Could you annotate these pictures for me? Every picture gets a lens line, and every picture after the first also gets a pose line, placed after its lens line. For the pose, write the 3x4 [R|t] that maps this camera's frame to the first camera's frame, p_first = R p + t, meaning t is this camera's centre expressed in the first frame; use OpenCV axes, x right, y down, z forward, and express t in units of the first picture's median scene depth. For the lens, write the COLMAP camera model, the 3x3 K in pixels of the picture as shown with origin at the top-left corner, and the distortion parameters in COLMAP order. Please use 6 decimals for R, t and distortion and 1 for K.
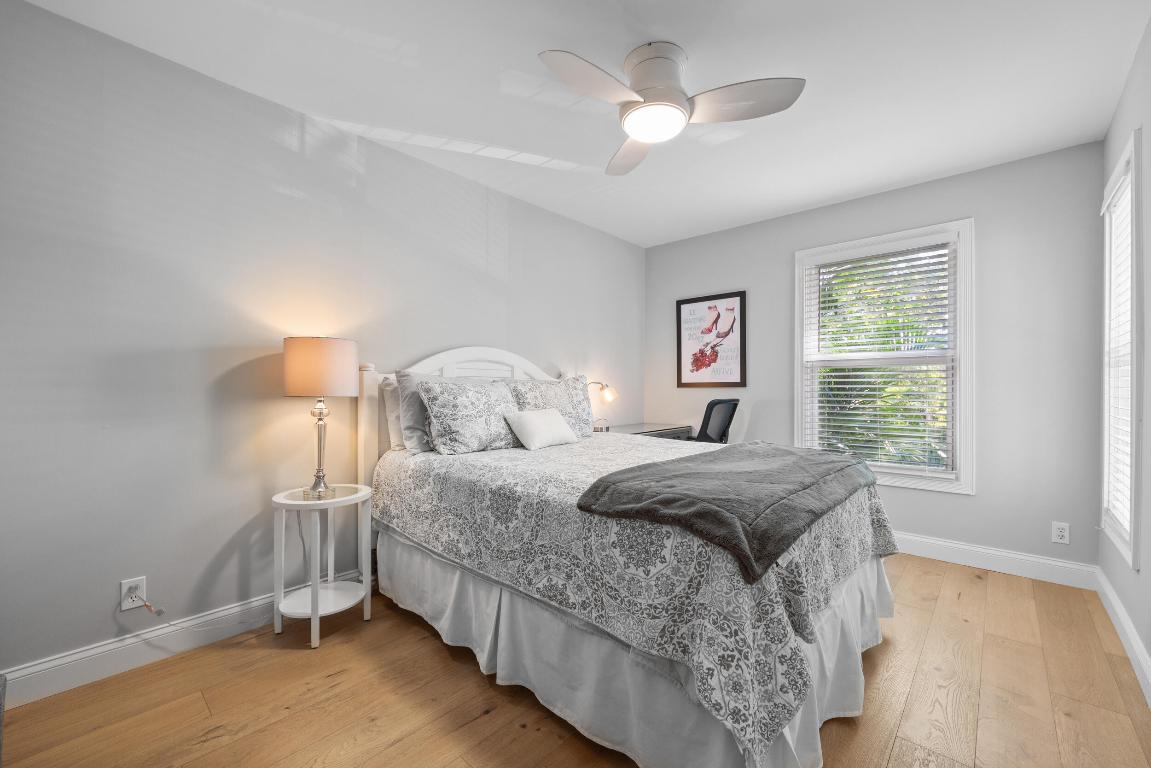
lens RADIAL K [[465.3, 0, 575.5], [0, 465.3, 384.0], [0, 0, 1]] dist [-0.001546, -0.000447]
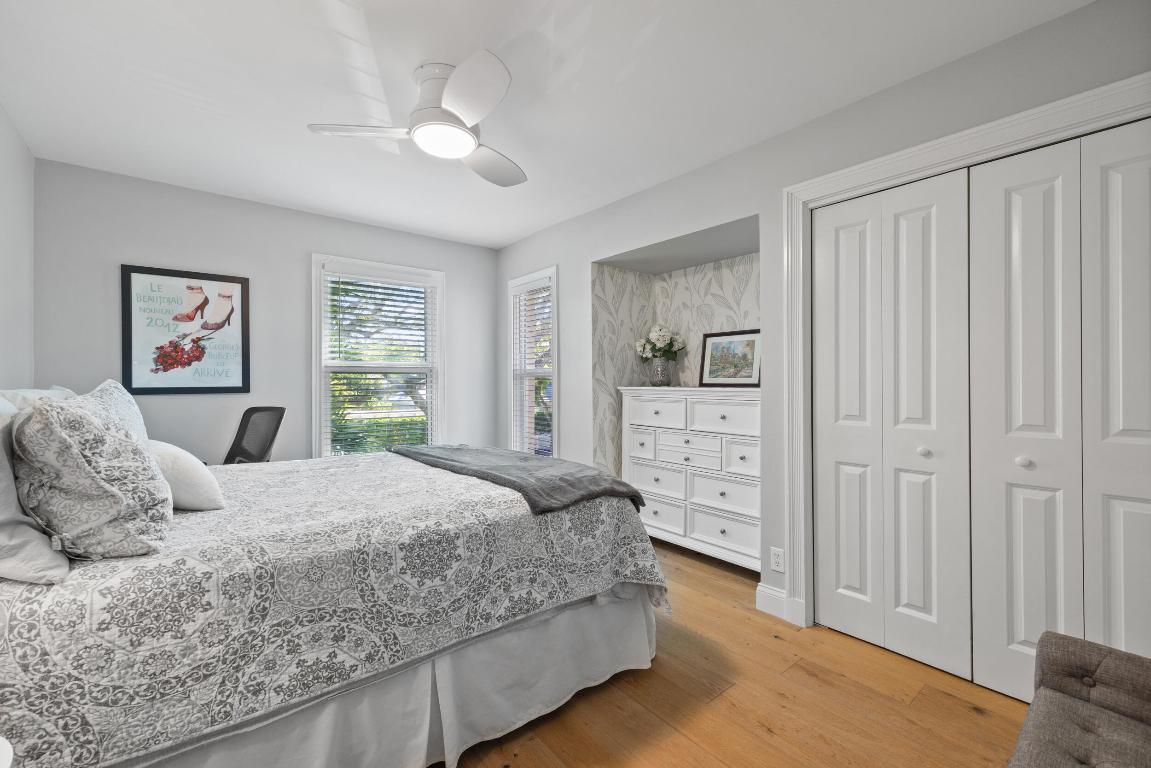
lens RADIAL K [[475.6, 0, 575.5], [0, 475.6, 384.0], [0, 0, 1]] dist [0.011945, -0.000182]
pose [[0.153170, -0.006594, 0.988178, -0.793282], [-0.003168, 0.999969, 0.007164, -0.032507], [-0.988195, -0.004228, 0.153145, 0.546989]]
